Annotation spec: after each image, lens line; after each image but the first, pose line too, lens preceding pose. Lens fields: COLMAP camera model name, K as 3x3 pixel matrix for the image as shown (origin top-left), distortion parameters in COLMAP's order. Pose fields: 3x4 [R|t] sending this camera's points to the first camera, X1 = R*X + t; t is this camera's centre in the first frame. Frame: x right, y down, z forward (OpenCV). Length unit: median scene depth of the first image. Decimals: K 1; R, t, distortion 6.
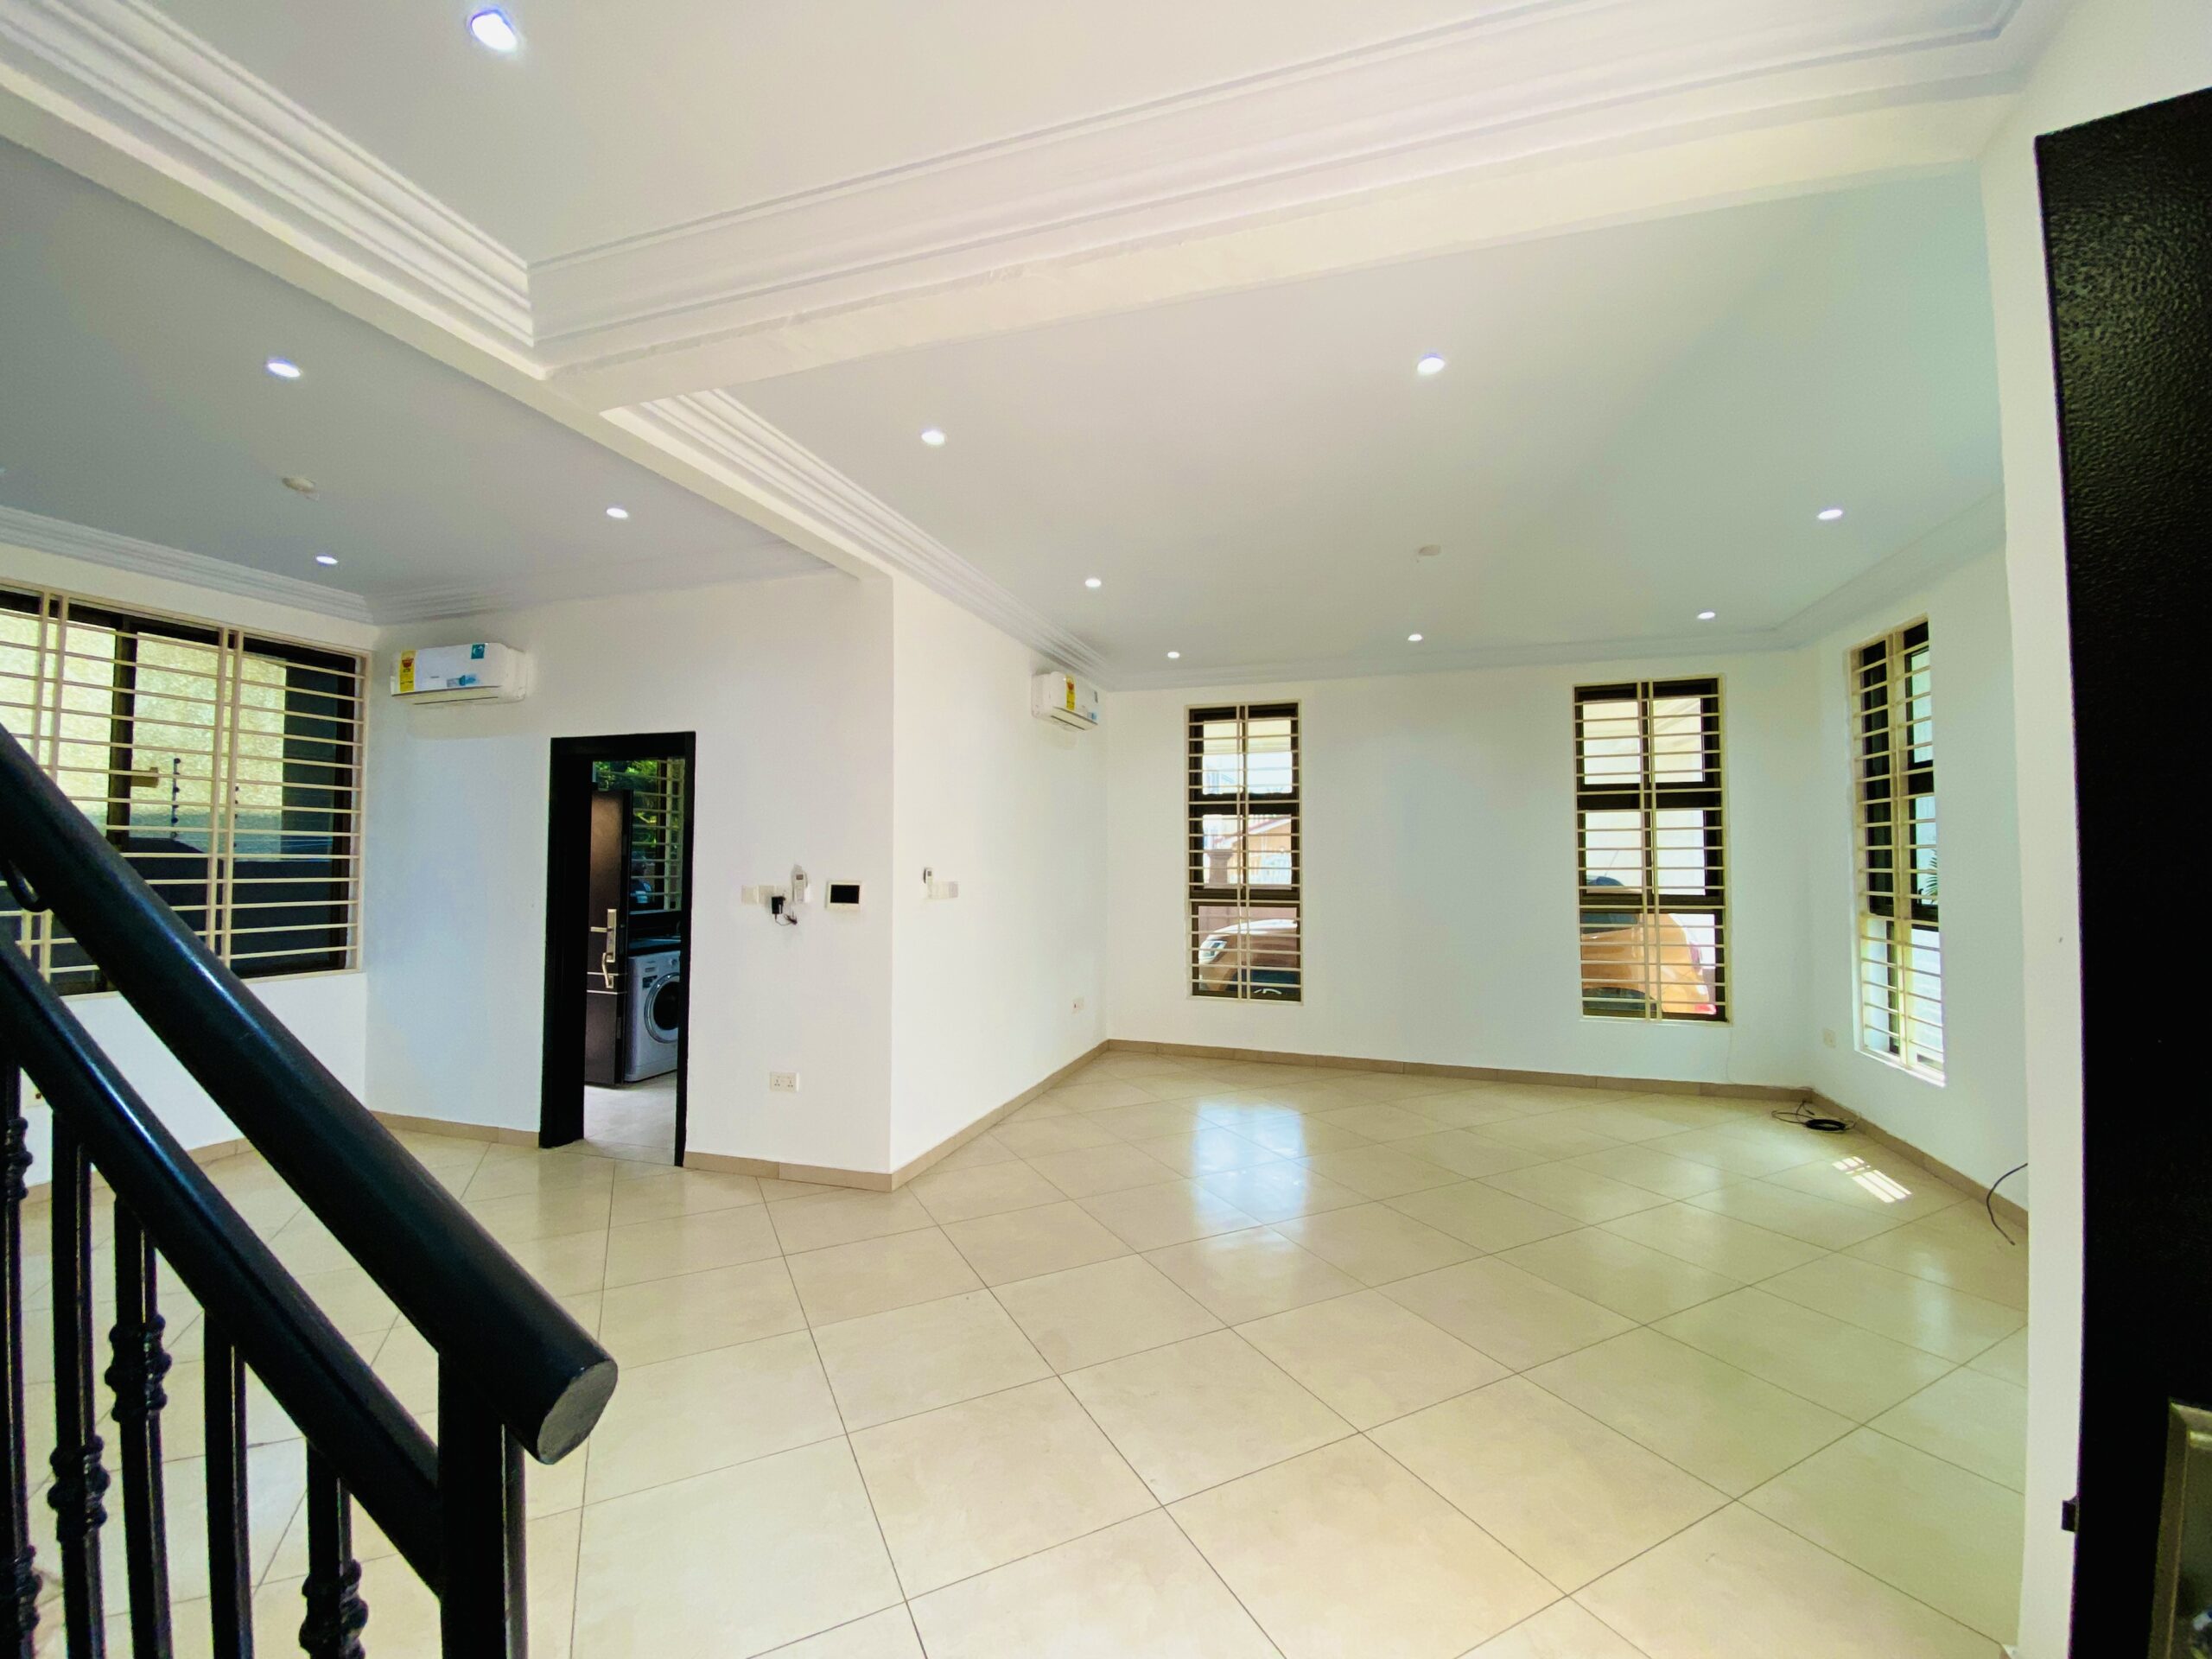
lens RADIAL K [[901.5, 0, 1092.4], [0, 901.5, 811.7], [0, 0, 1]] dist [0.057712, -0.045117]
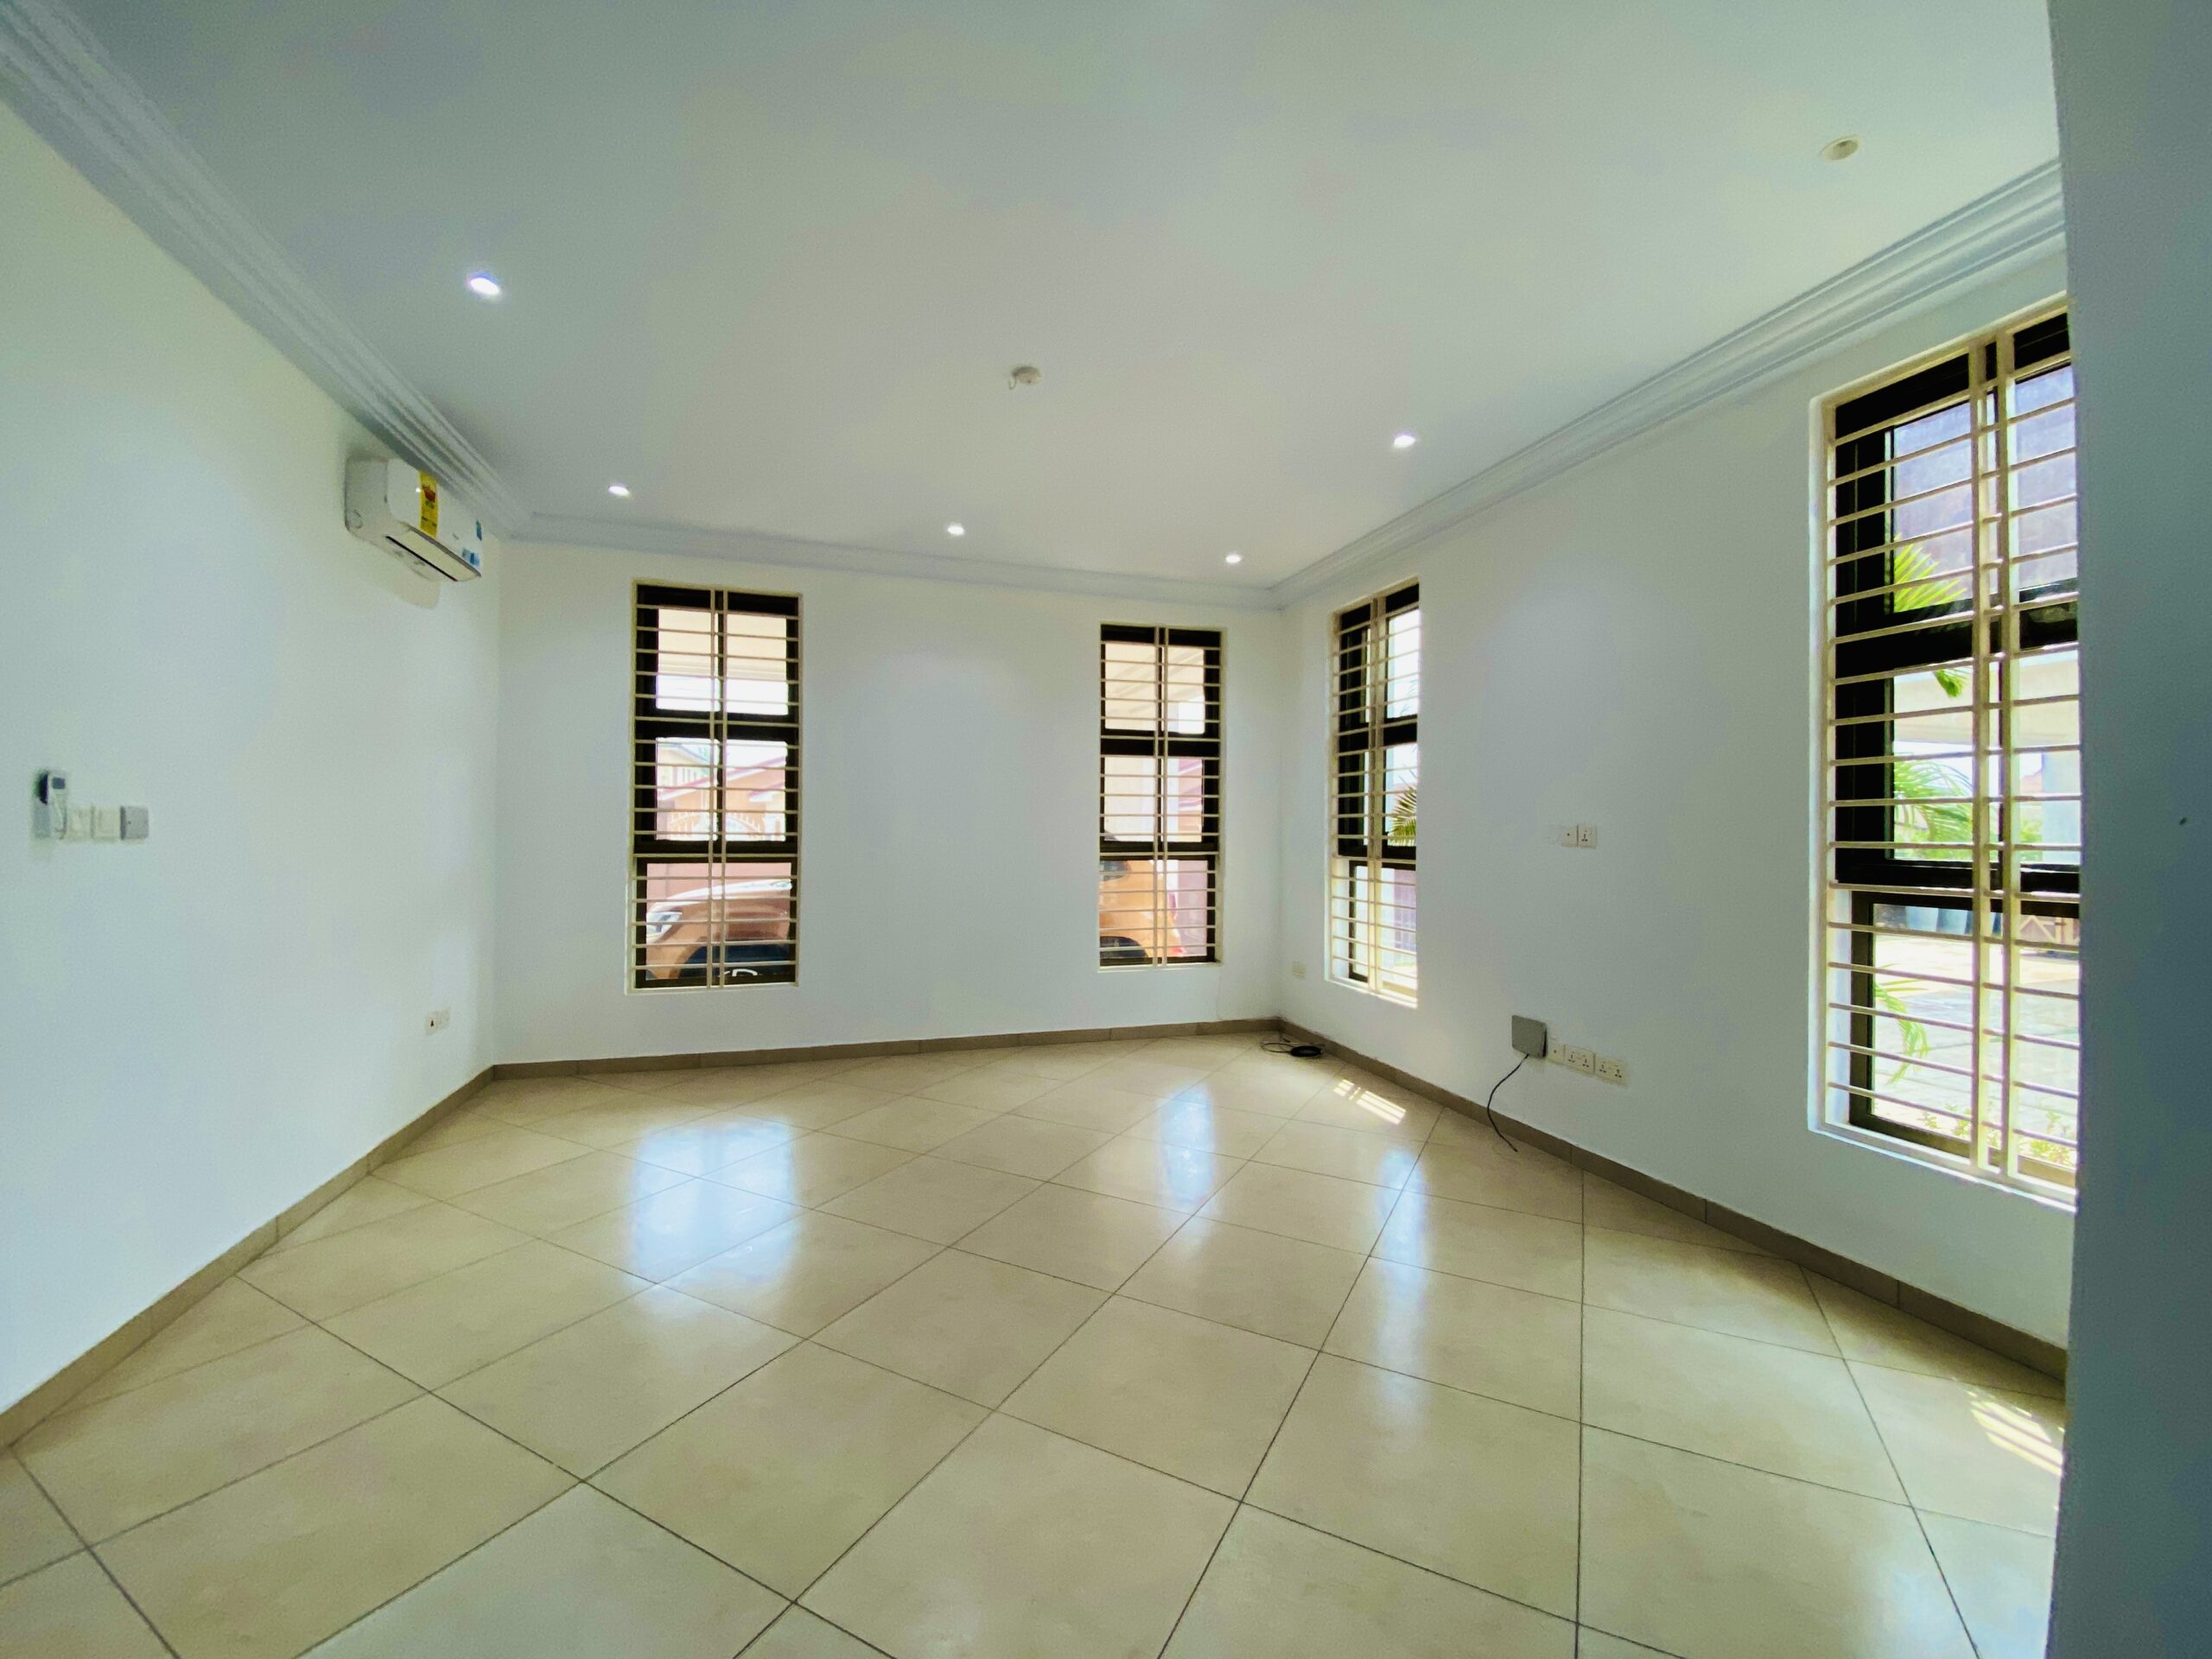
lens RADIAL K [[891.7, 0, 1109.3], [0, 891.7, 827.2], [0, 0, 1]] dist [0.016405, -0.017700]
pose [[0.807062, 0.010617, 0.590372, -0.007850], [-0.041366, 0.998398, 0.038595, 0.039150], [-0.589017, -0.055570, 0.806208, 0.247336]]
